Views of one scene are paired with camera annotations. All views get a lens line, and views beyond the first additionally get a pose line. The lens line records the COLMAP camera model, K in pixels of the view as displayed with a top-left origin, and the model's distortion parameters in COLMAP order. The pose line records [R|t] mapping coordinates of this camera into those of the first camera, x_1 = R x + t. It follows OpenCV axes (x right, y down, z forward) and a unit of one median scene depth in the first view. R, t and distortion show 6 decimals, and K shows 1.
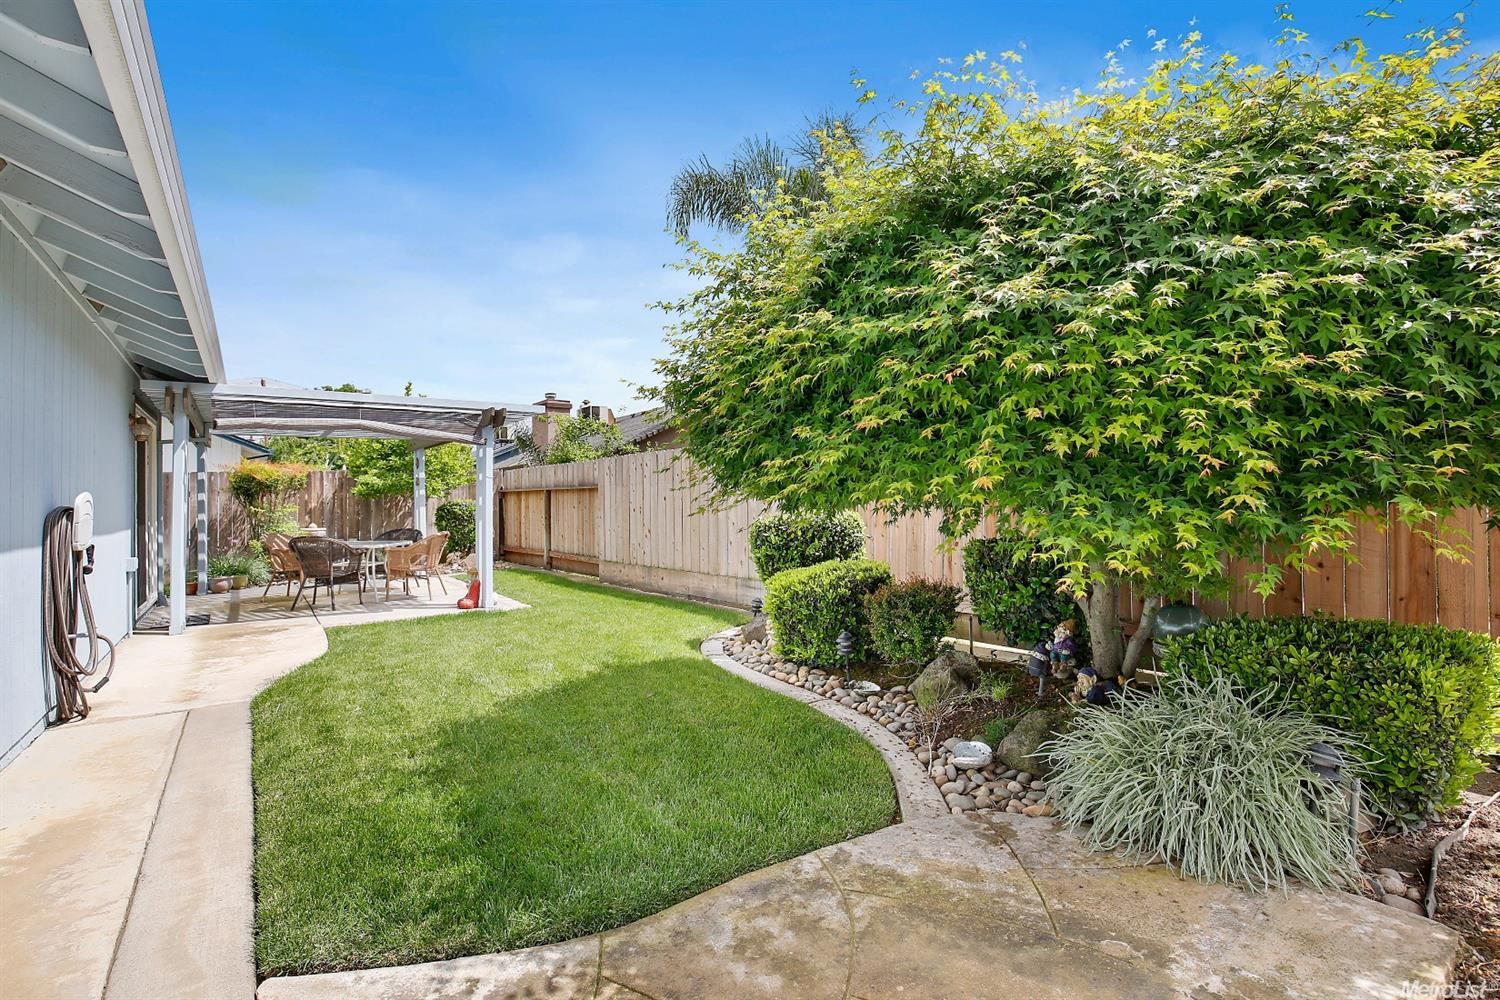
lens RADIAL K [[681.6, 0, 750.0], [0, 681.6, 500.0], [0, 0, 1]] dist [-0.011275, 0.000468]
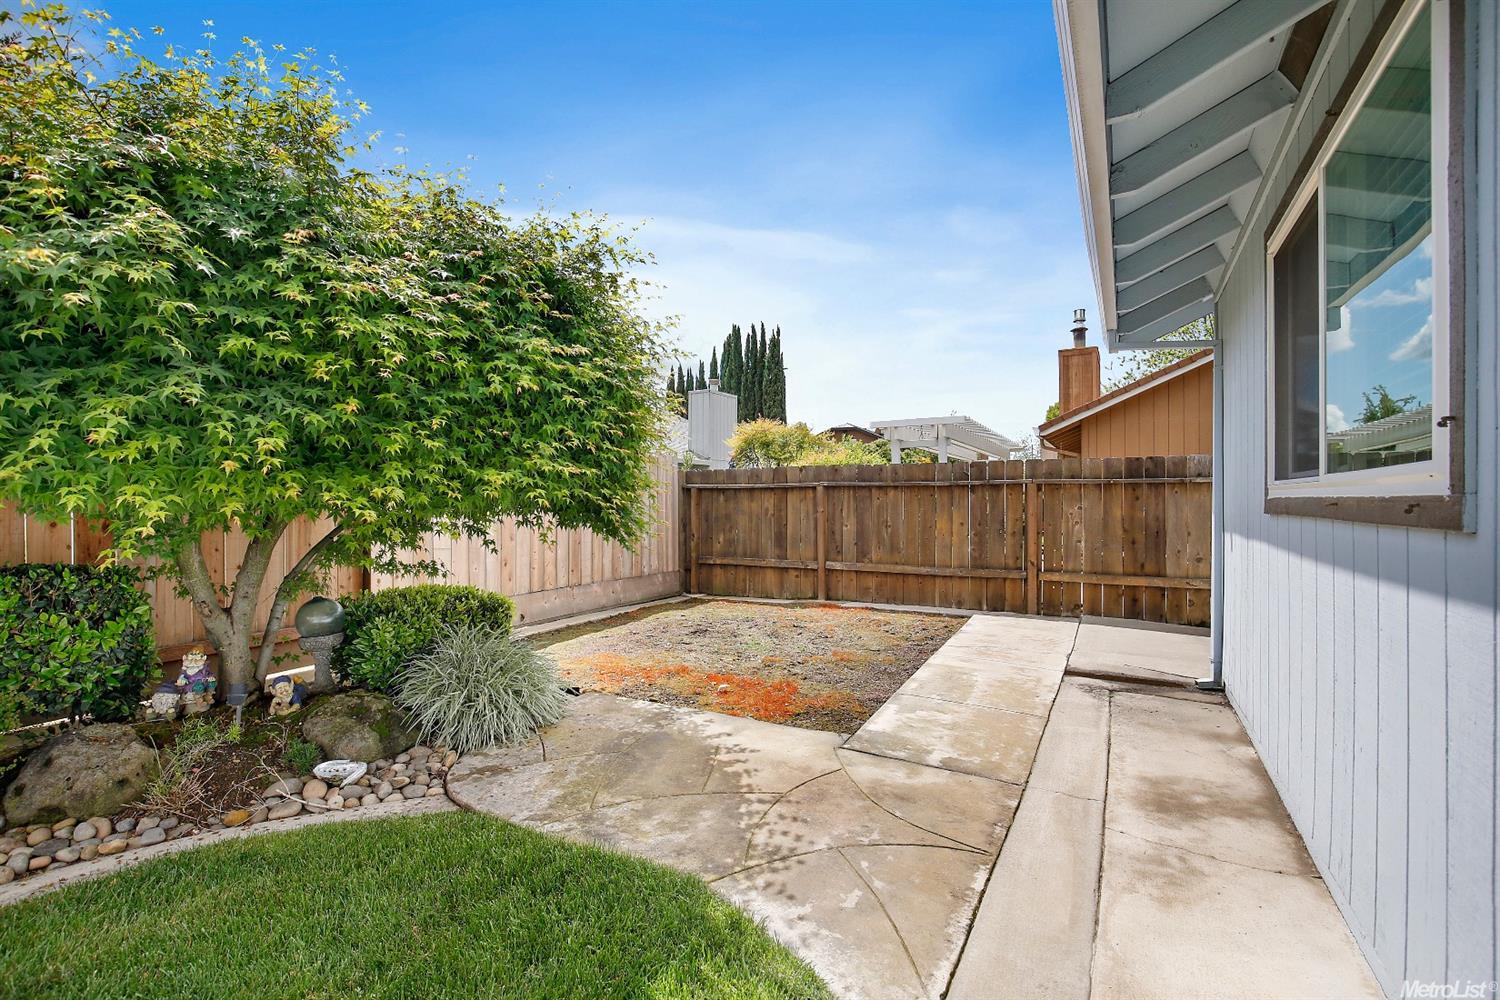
lens RADIAL K [[681.6, 0, 750.0], [0, 681.6, 500.0], [0, 0, 1]] dist [-0.011275, 0.000468]
pose [[-0.422950, 0.028553, 0.905703, -1.183010], [0.005718, 0.999568, -0.028842, 0.023191], [-0.906135, -0.007020, -0.422931, 1.278392]]
